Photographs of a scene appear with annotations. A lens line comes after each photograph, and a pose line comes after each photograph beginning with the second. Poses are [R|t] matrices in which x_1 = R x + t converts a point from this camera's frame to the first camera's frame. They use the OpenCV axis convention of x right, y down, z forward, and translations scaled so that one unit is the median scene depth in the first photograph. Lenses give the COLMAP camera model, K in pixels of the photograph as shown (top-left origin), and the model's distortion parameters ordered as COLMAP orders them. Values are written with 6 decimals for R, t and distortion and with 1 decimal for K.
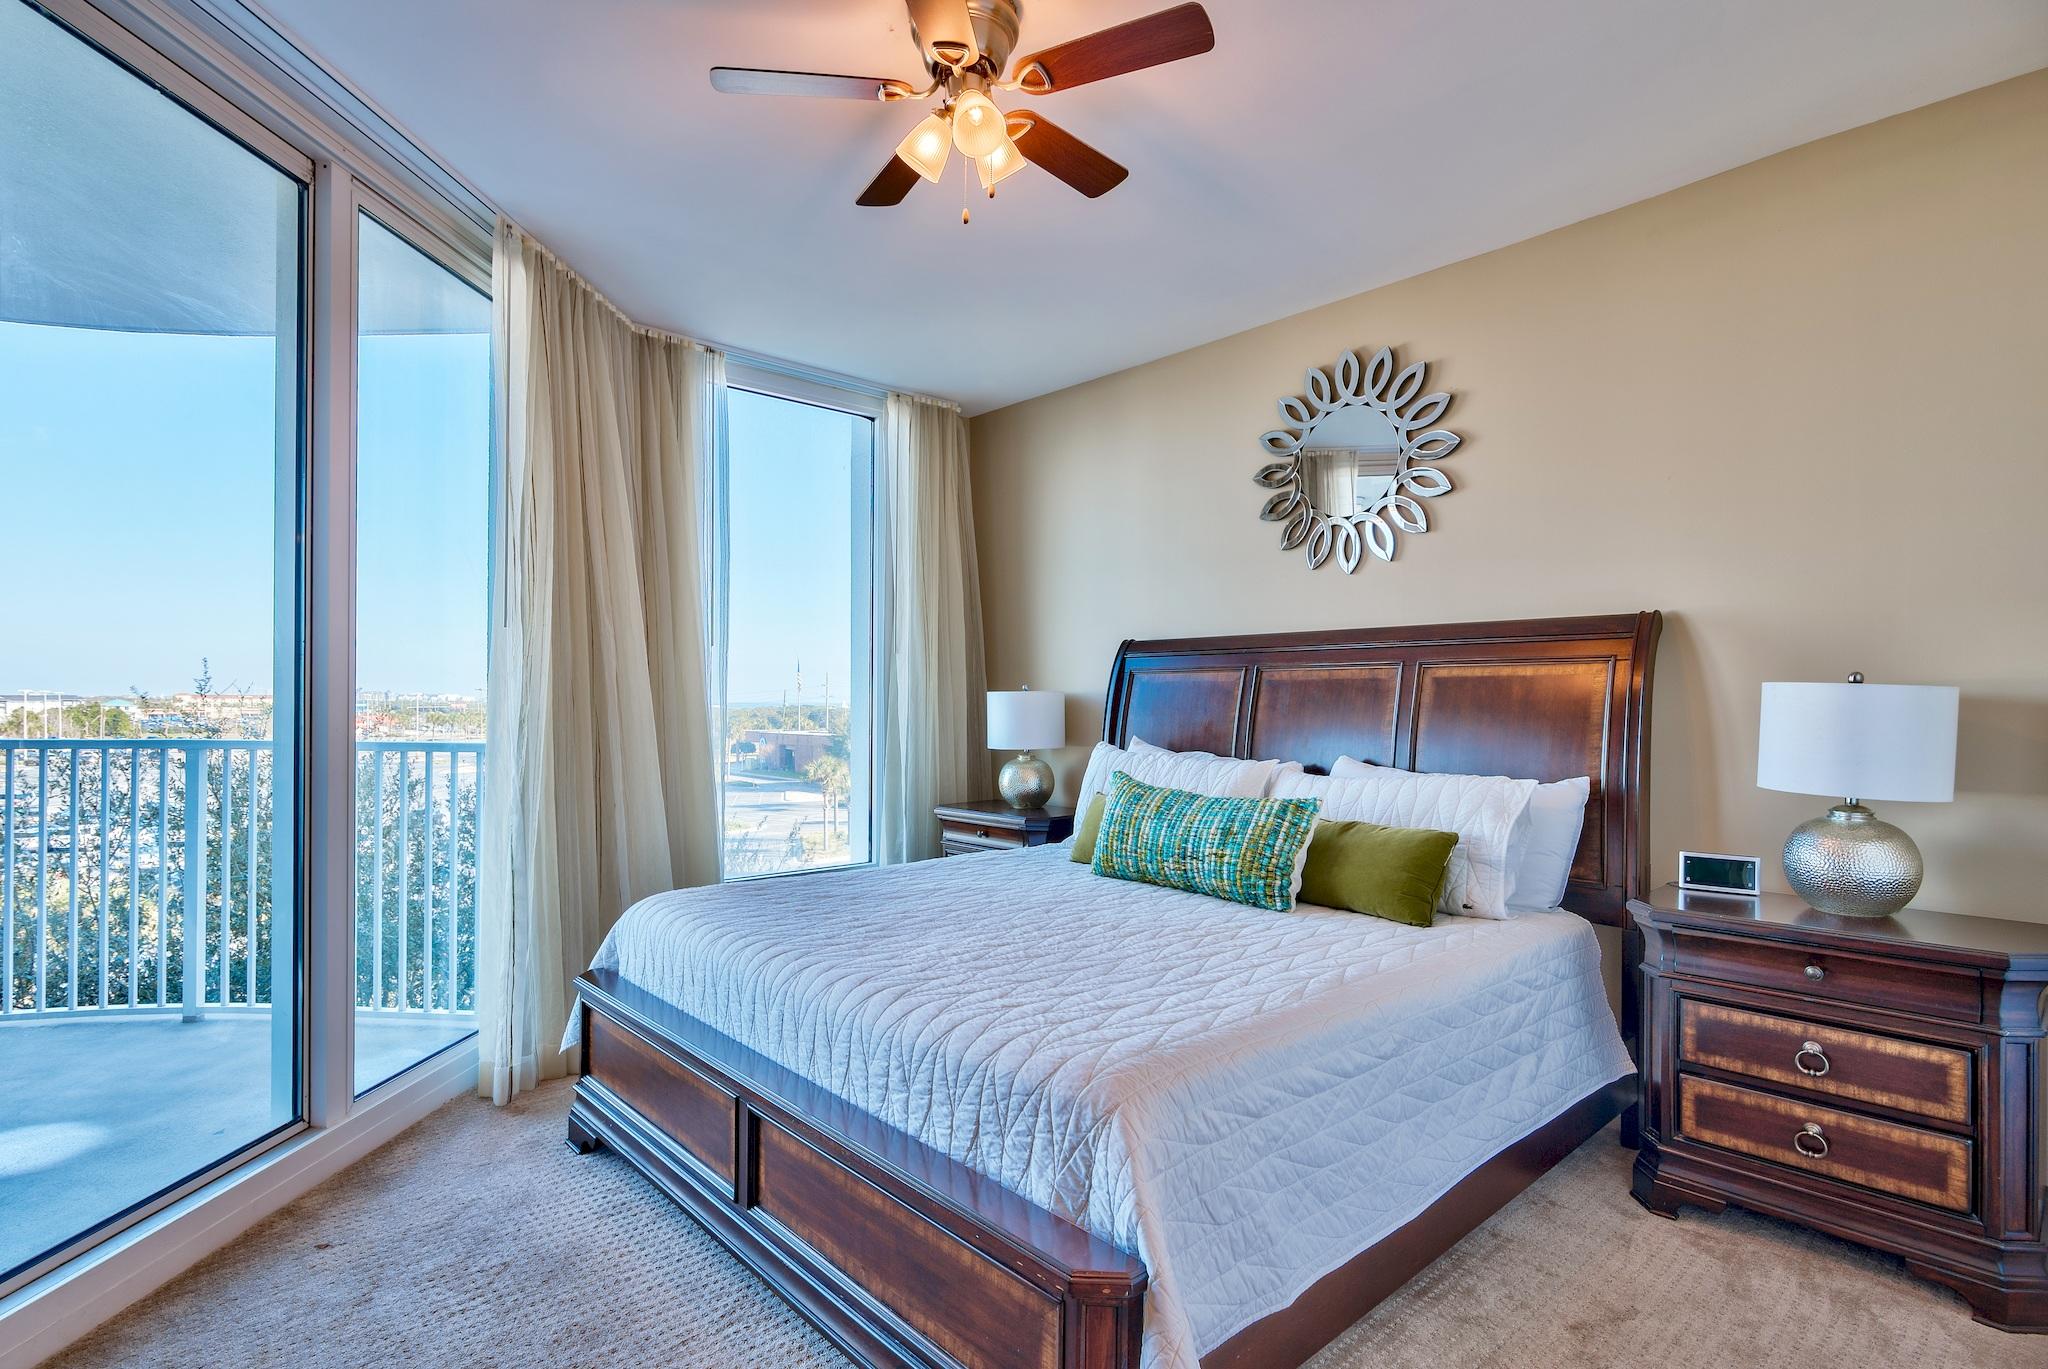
lens RADIAL K [[1023.7, 0, 1024.0], [0, 1023.7, 684.5], [0, 0, 1]] dist [0.091759, 0.000058]
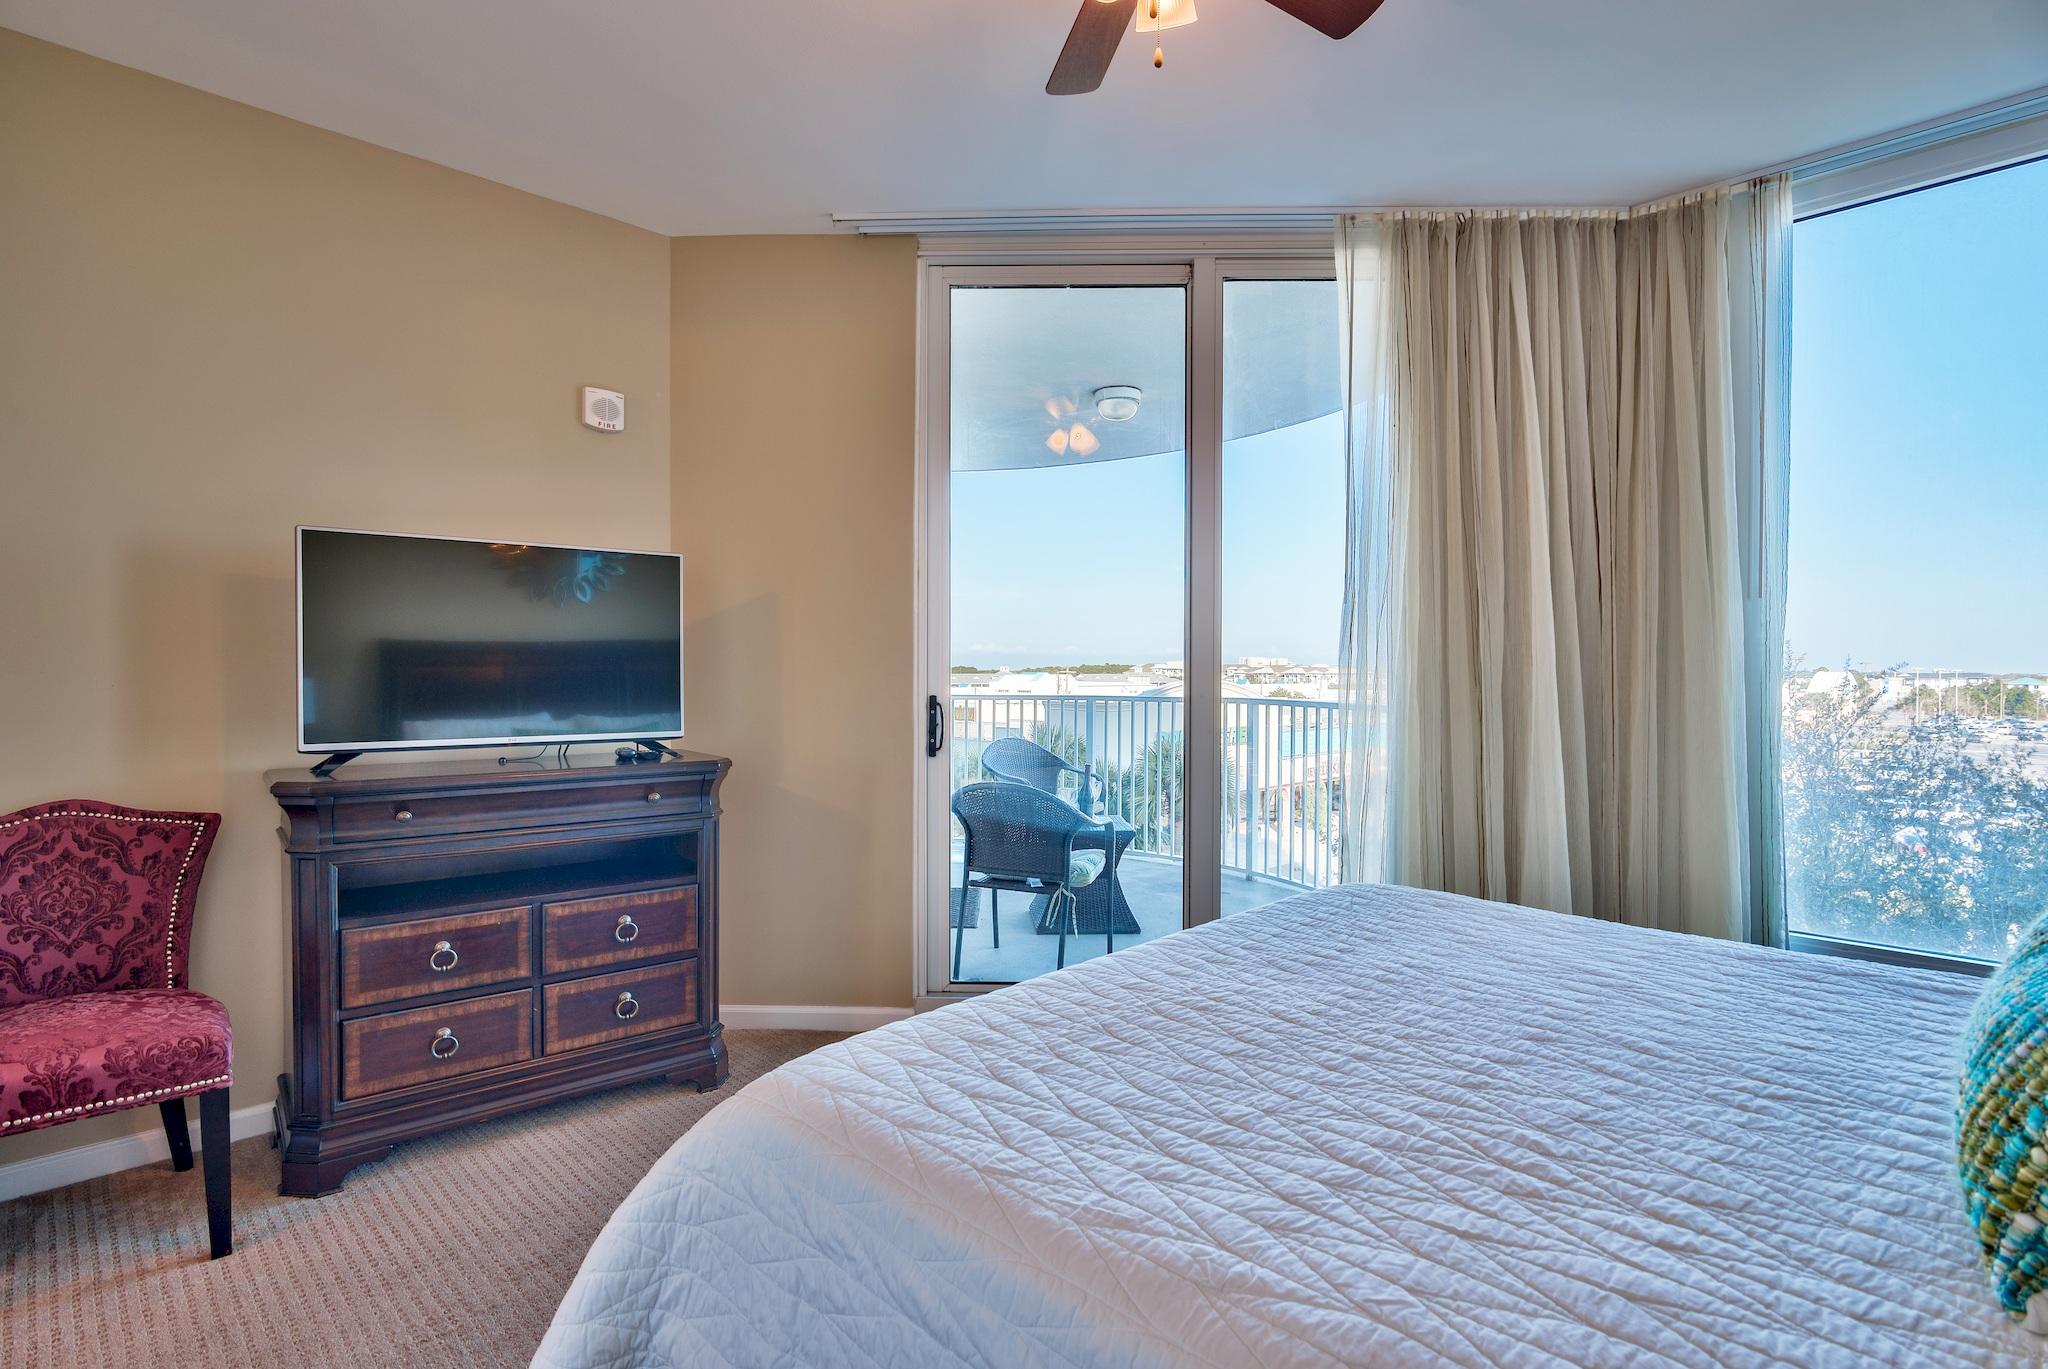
lens RADIAL K [[1022.0, 0, 1024.0], [0, 1022.0, 684.5], [0, 0, 1]] dist [0.000356, -0.000023]
pose [[0.047068, 0.015545, -0.998771, 0.593632], [0.003711, 0.999869, 0.015737, 0.015771], [0.998885, -0.004447, 0.047004, 0.720622]]
